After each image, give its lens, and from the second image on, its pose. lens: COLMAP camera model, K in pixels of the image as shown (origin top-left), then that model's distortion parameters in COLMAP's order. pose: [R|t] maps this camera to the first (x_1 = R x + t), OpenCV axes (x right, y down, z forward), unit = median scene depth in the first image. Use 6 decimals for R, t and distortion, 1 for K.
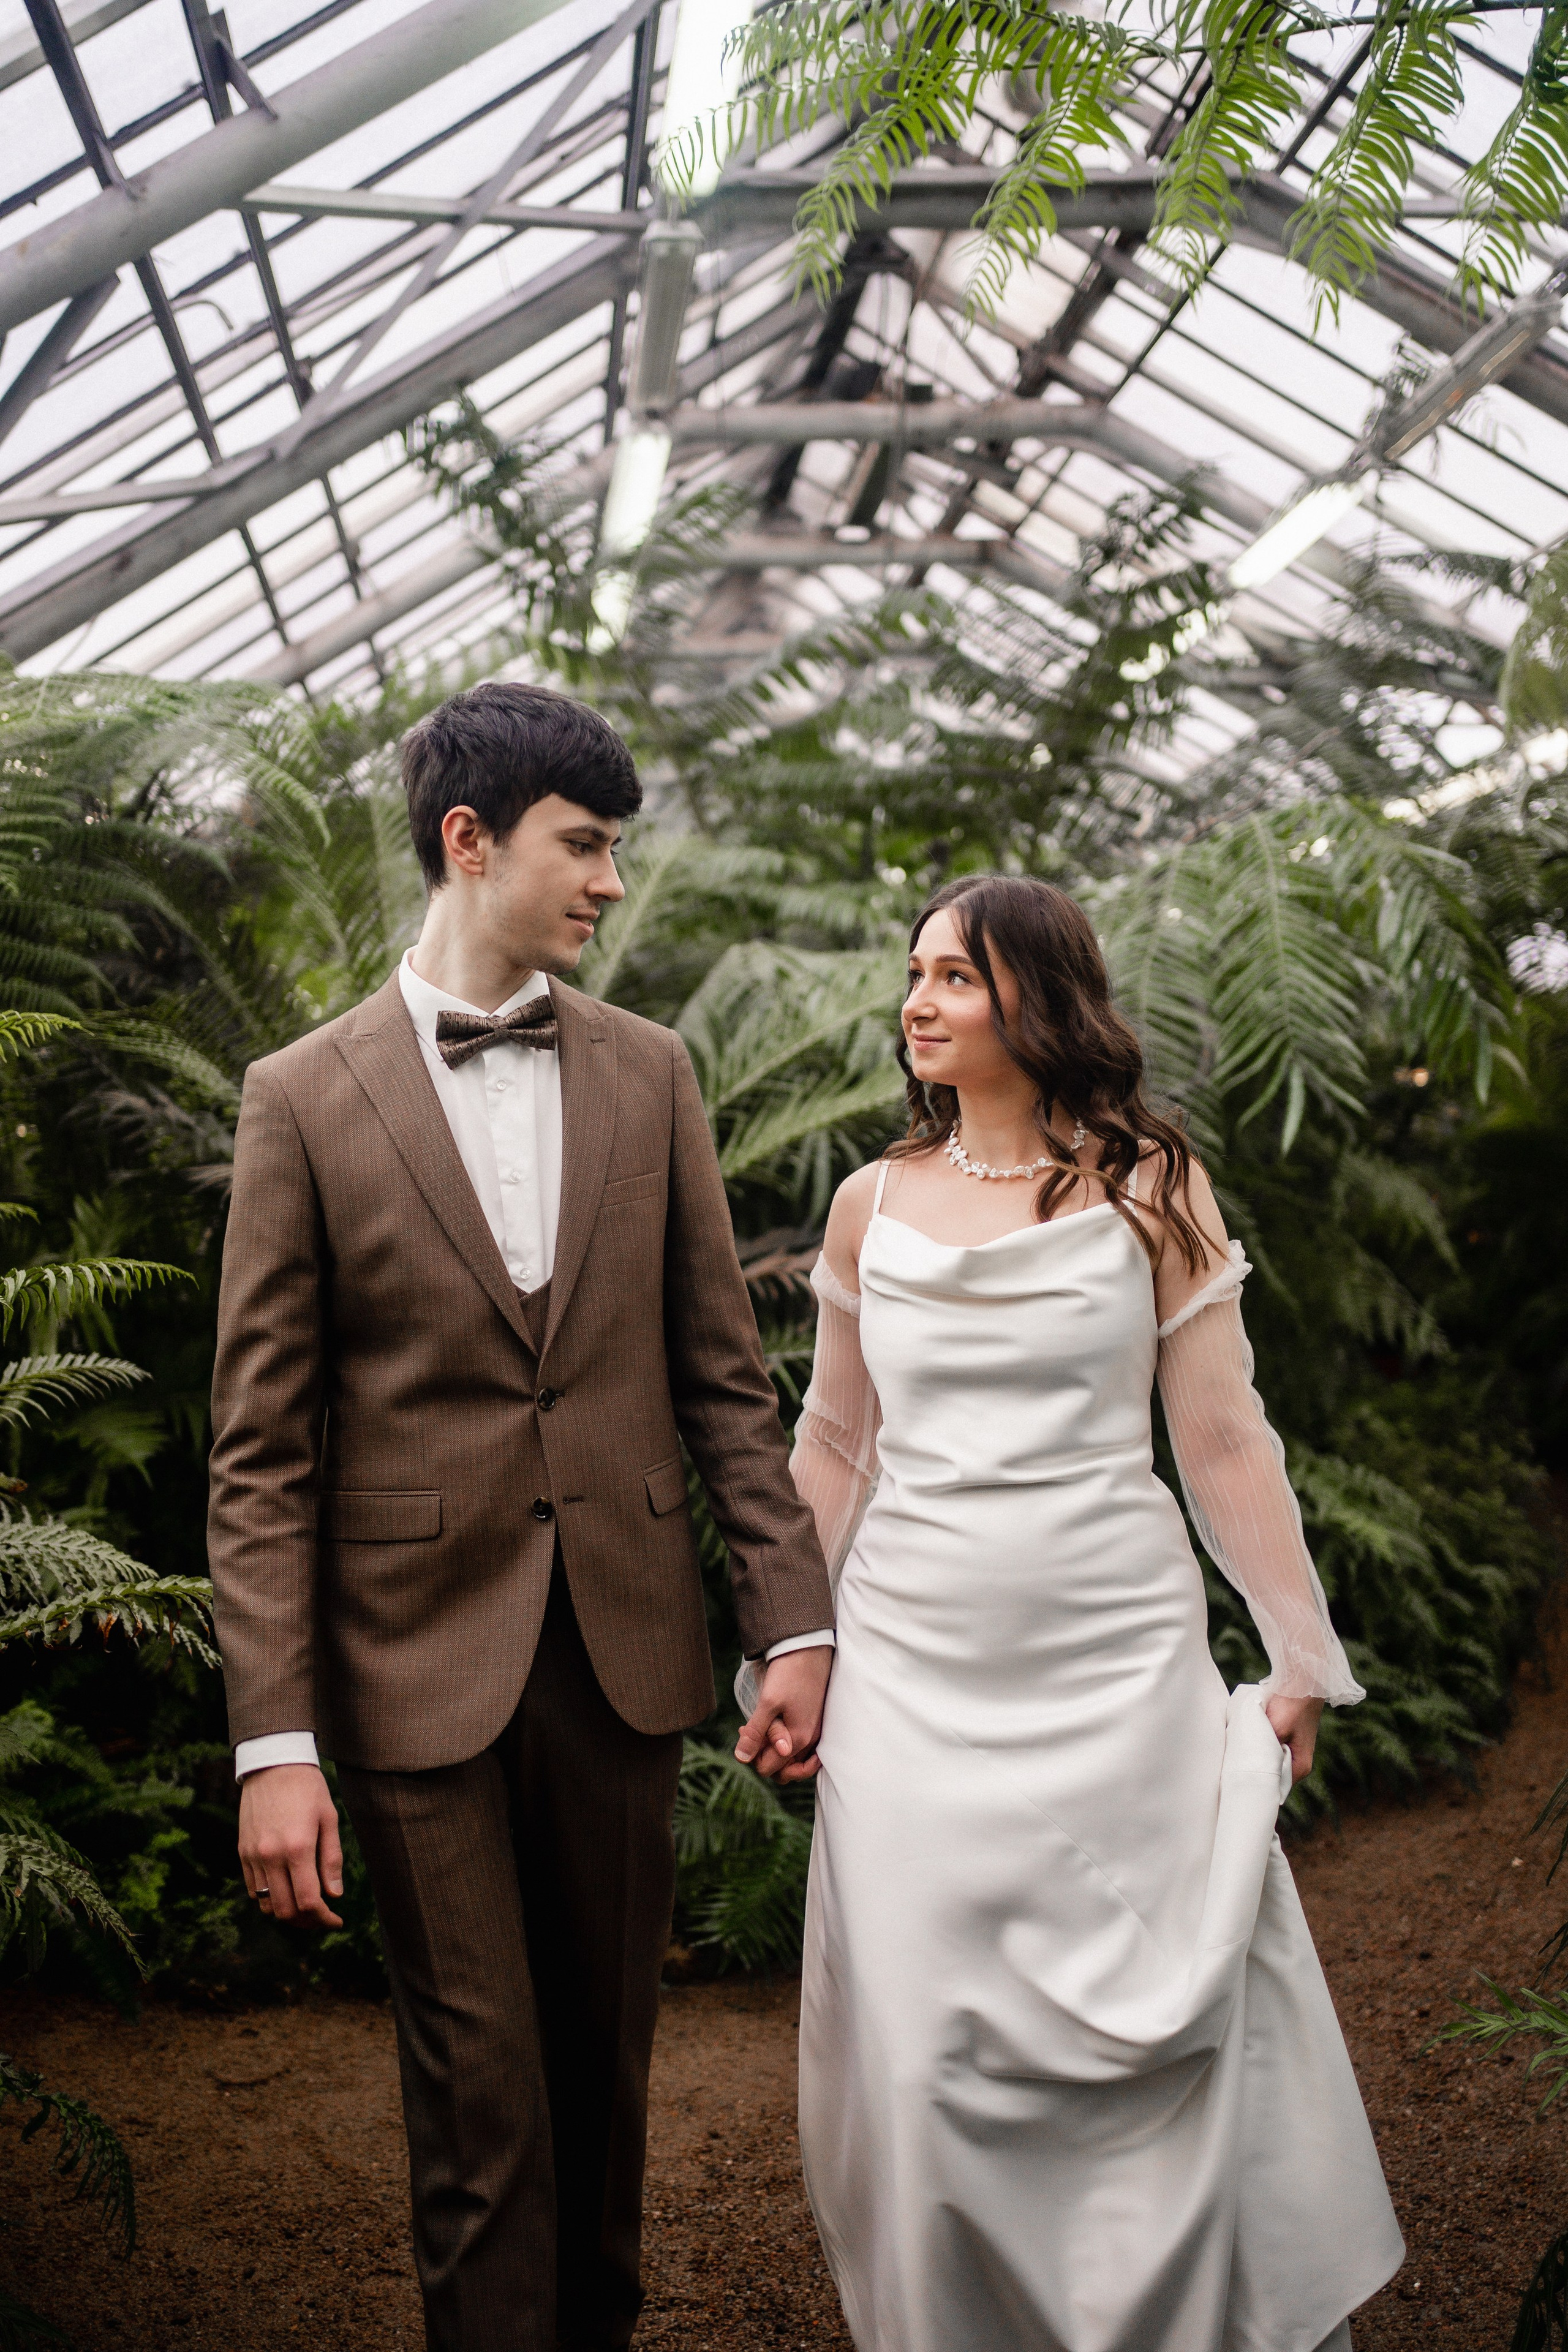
lens RADIAL K [[2403.1, 0, 776.7], [0, 2403.1, 1189.1], [0, 0, 1]] dist [-0.002007, 0.156508]
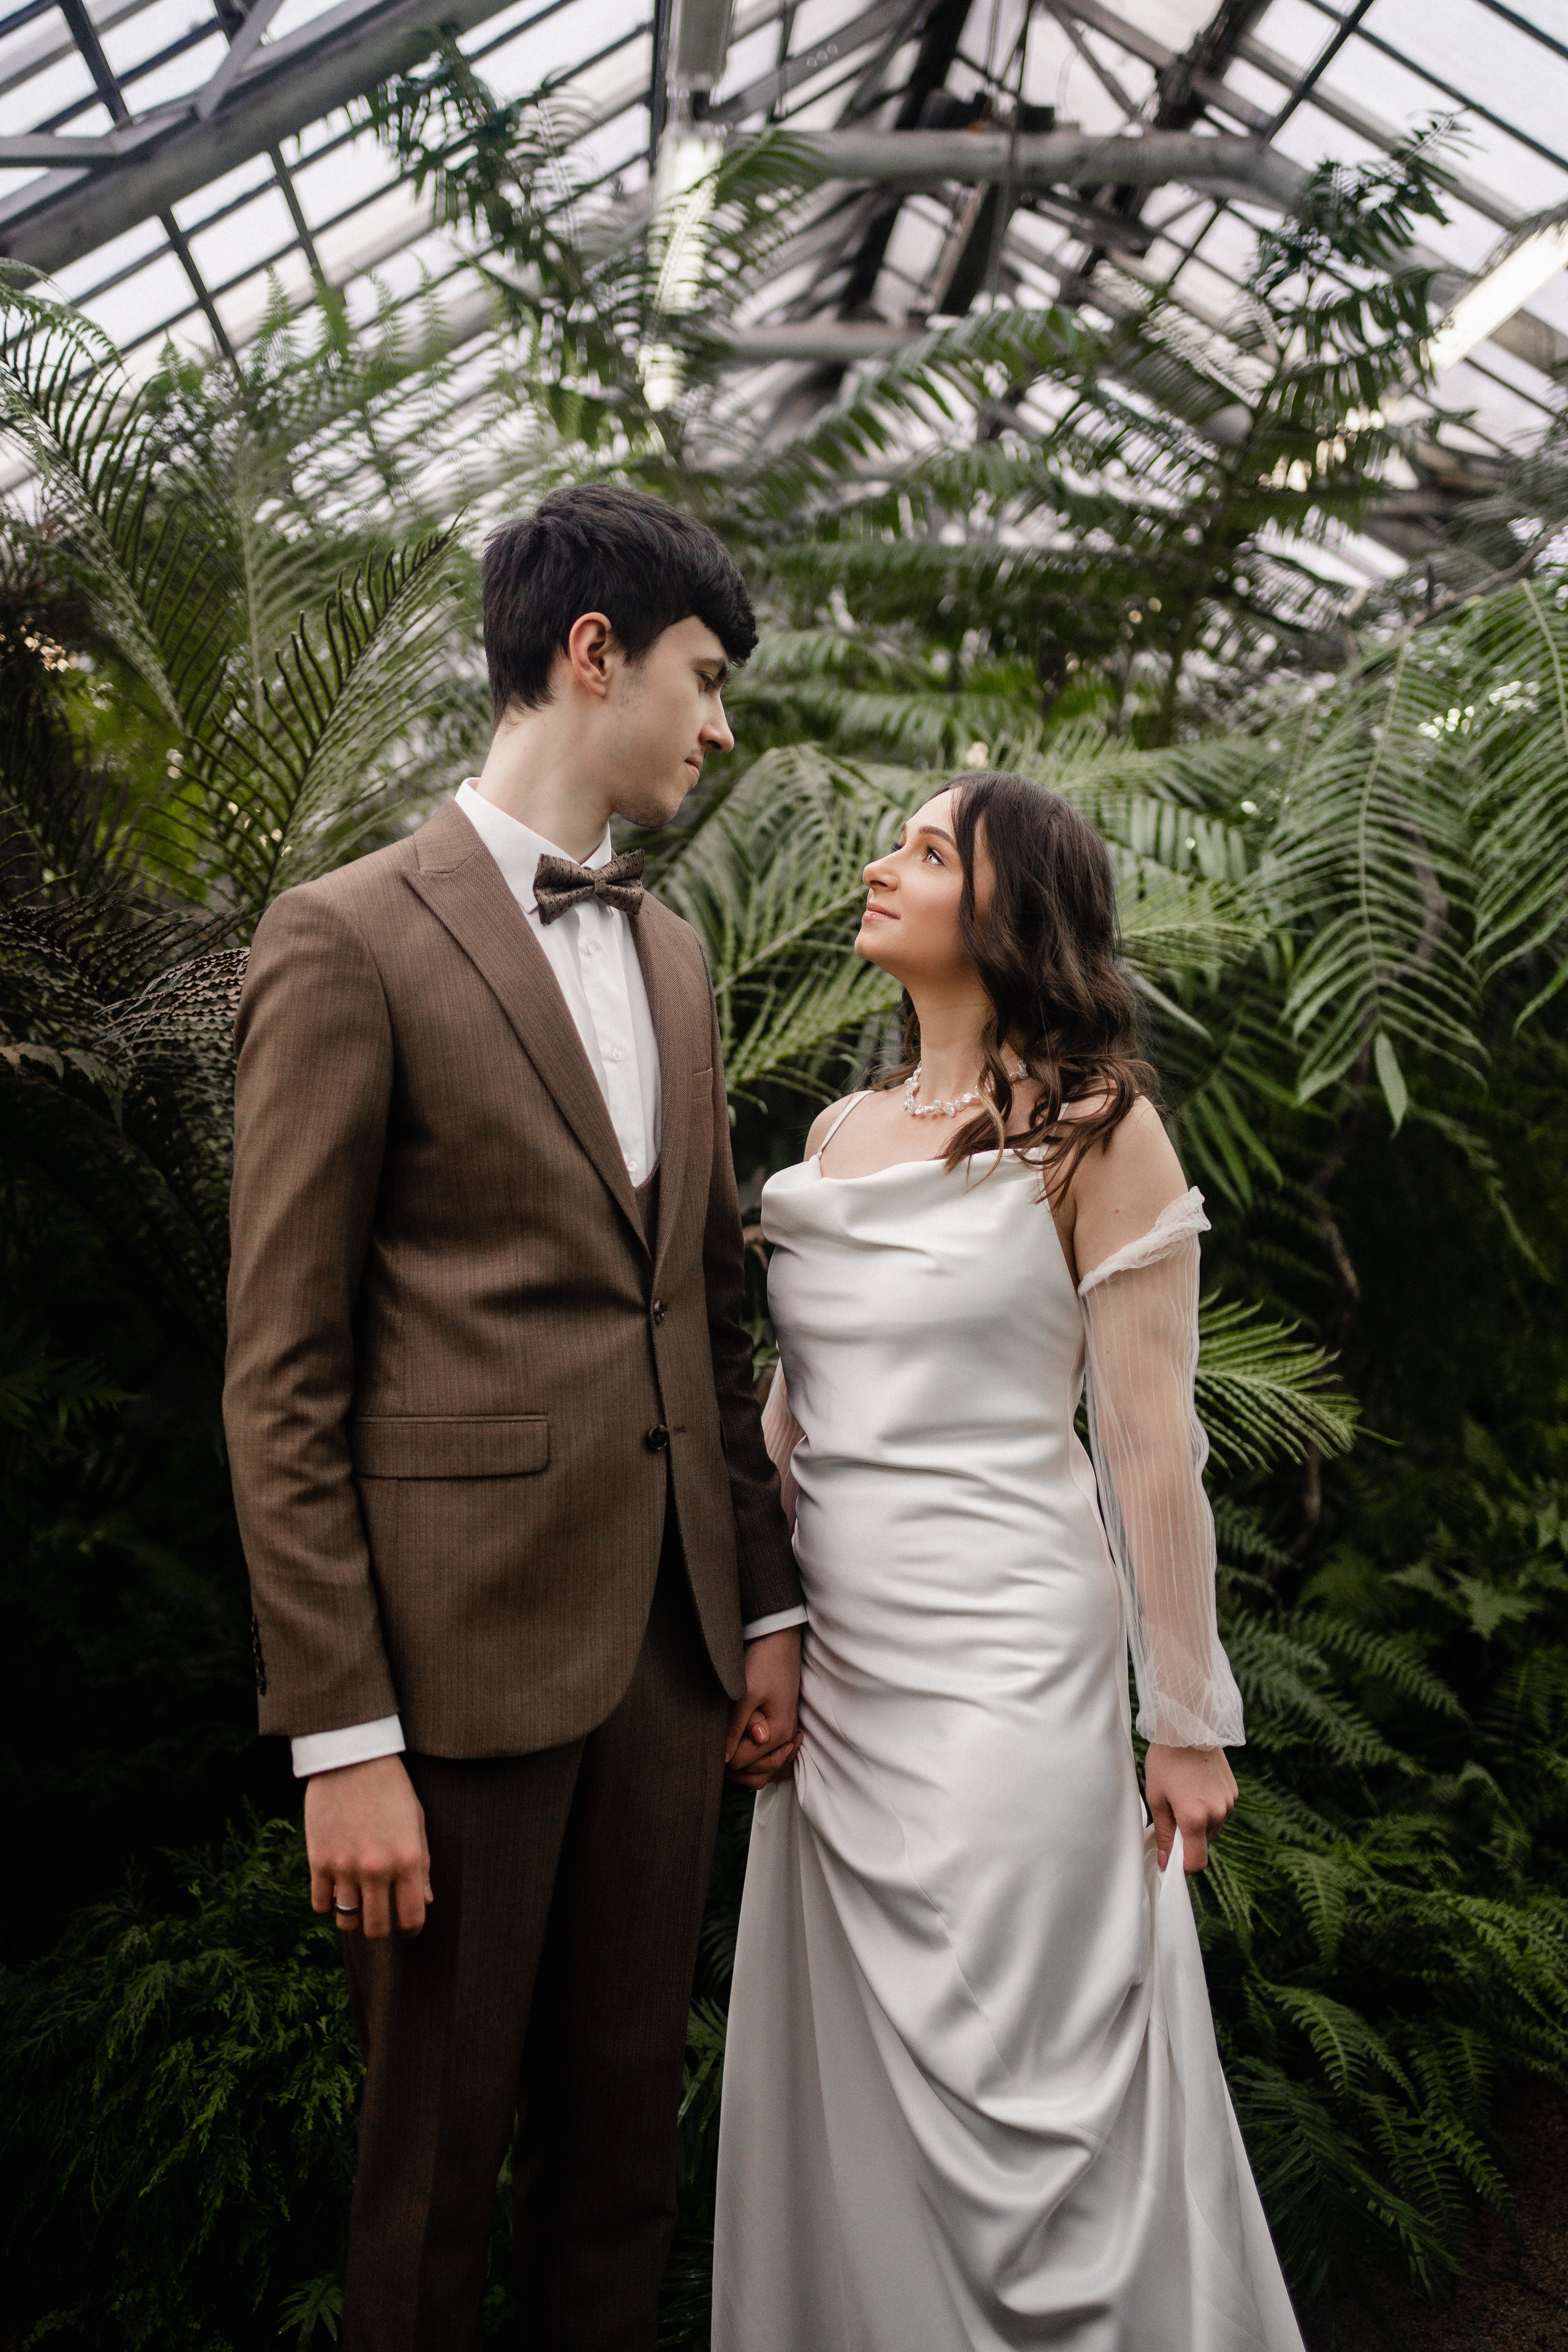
lens RADIAL K [[2412.1, 0, 784.0], [0, 2412.1, 1176.0], [0, 0, 1]] dist [-0.007332, 0.139061]
pose [[0.999375, 0.026862, -0.022960, 0.003705], [-0.026037, 0.999031, 0.035497, -0.001906], [0.023891, -0.034877, 0.999106, 0.220986]]
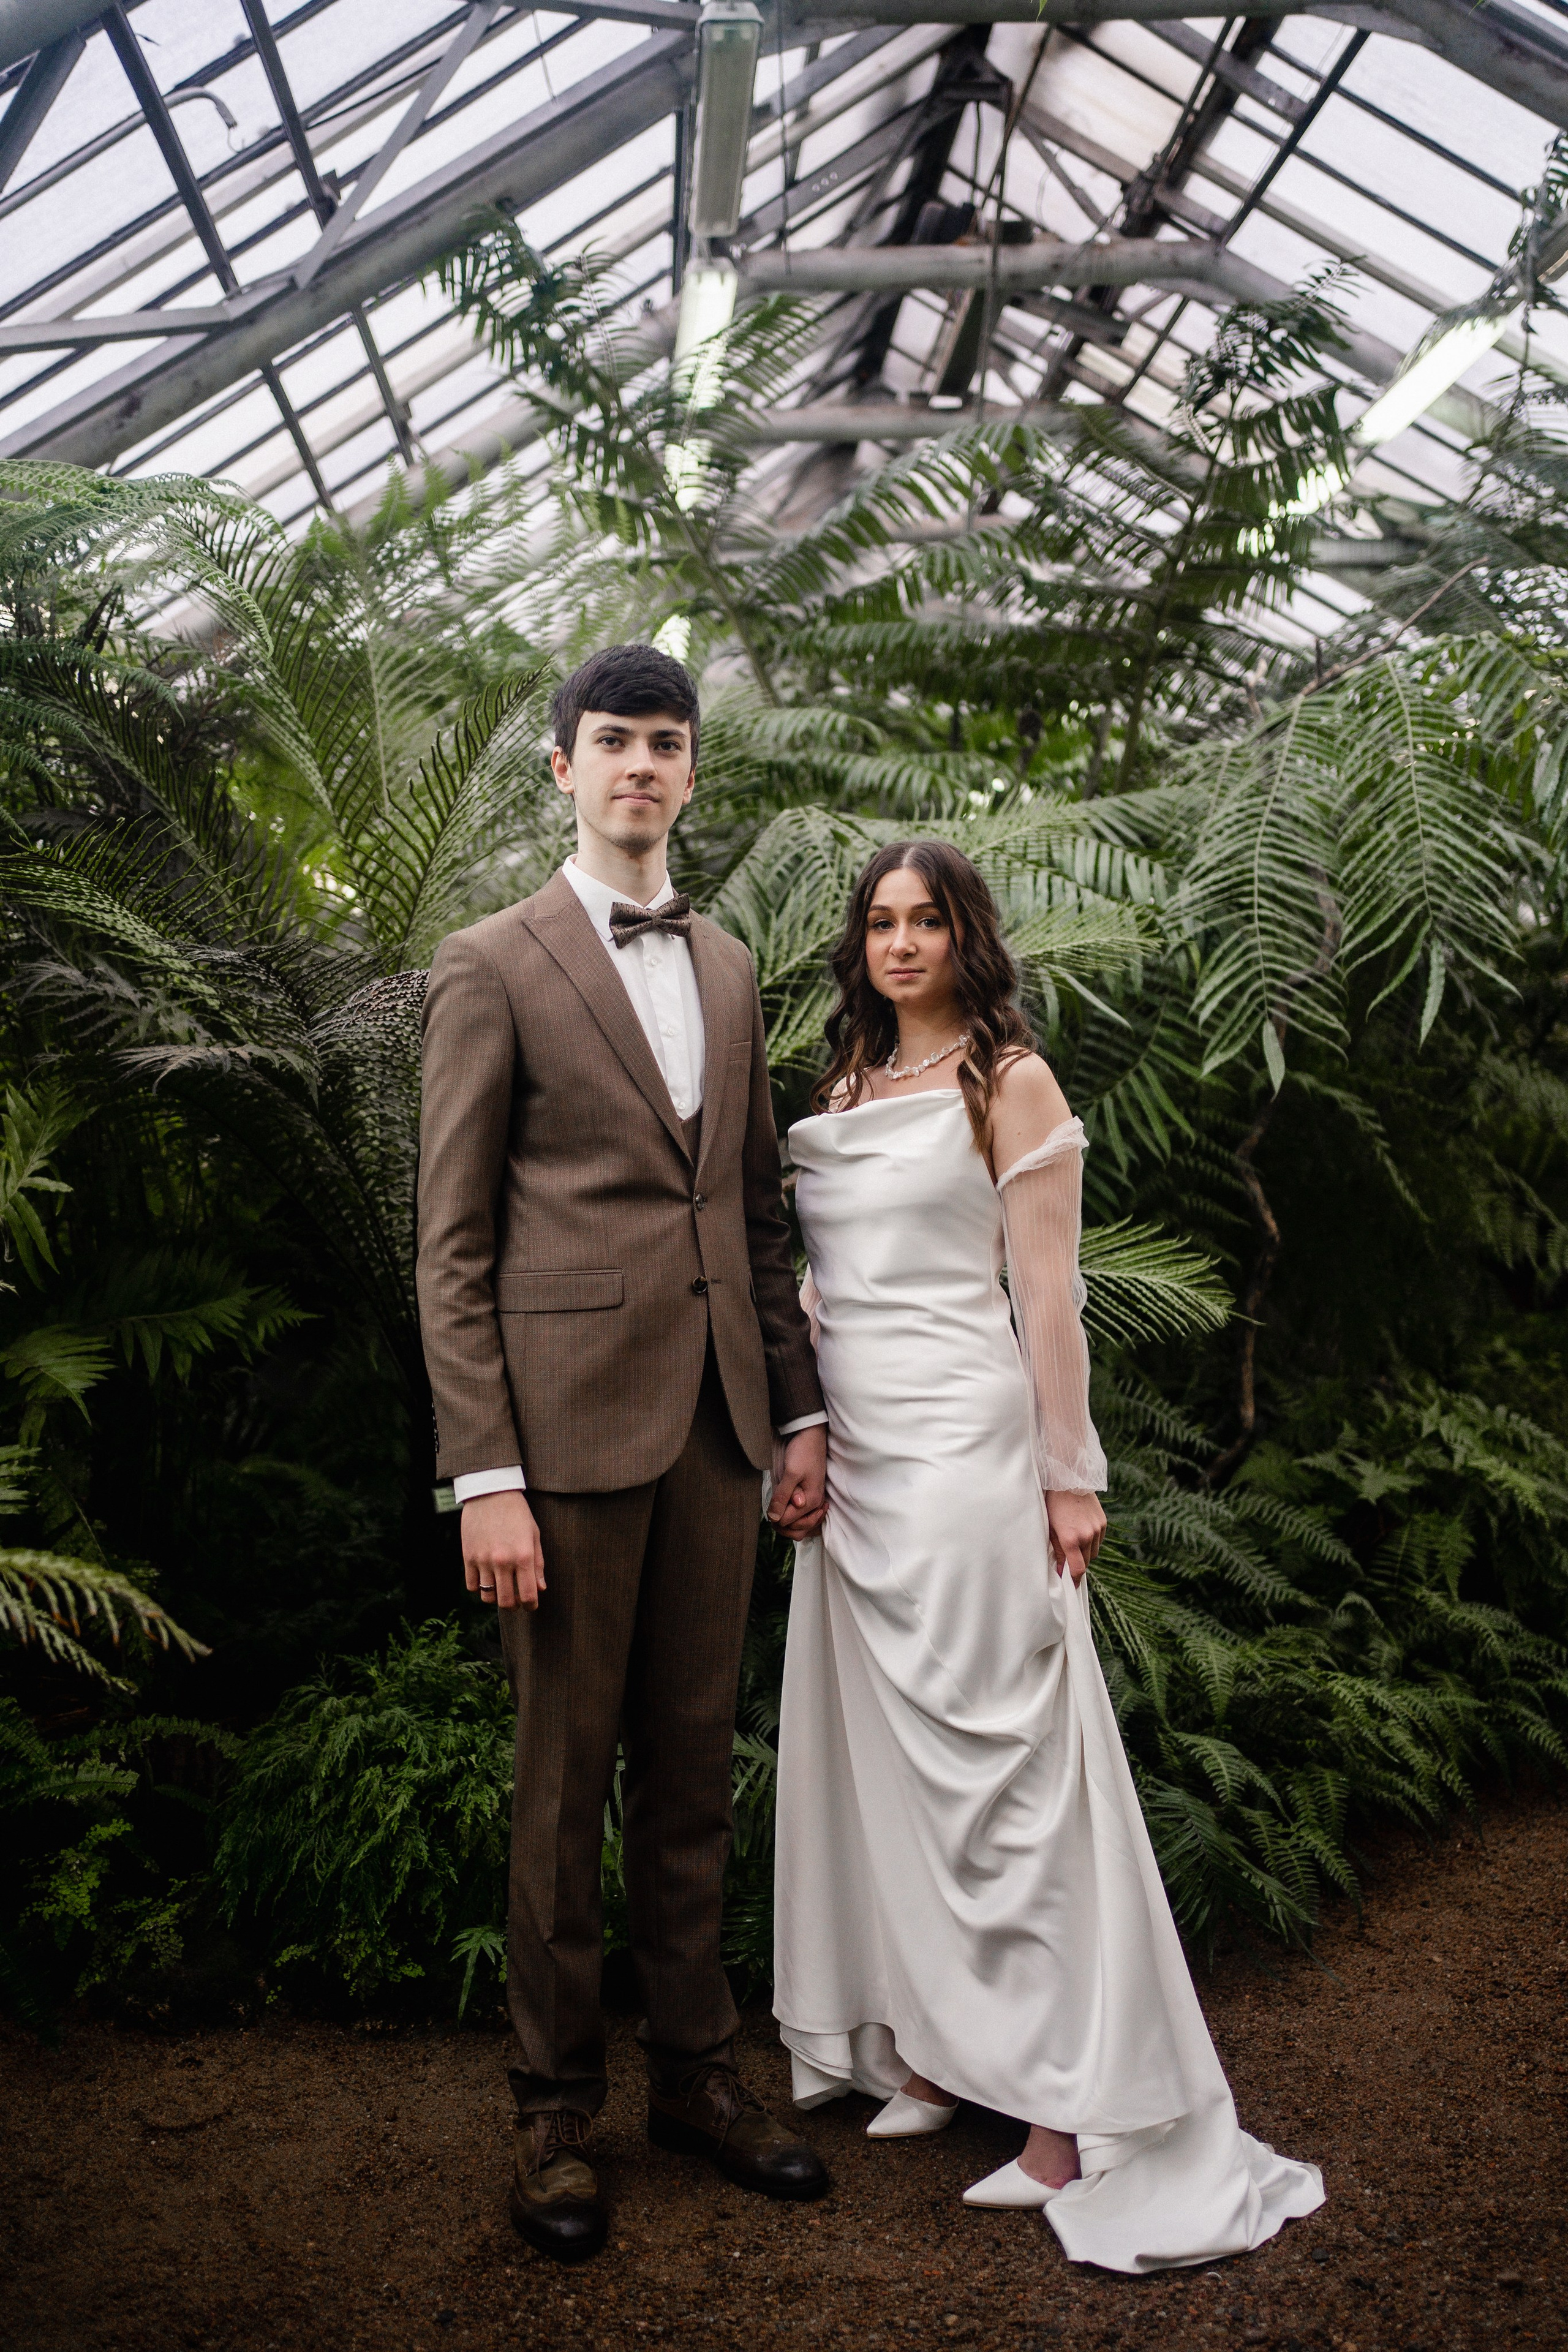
lens RADIAL K [[2403.1, 0, 776.7], [0, 2403.1, 1189.1], [0, 0, 1]] dist [-0.002007, 0.156508]
pose [[0.999001, 0.002709, -0.044597, 0.013627], [-0.001432, 0.999589, 0.028623, 0.008997], [0.044656, -0.028531, 0.998595, 0.089866]]
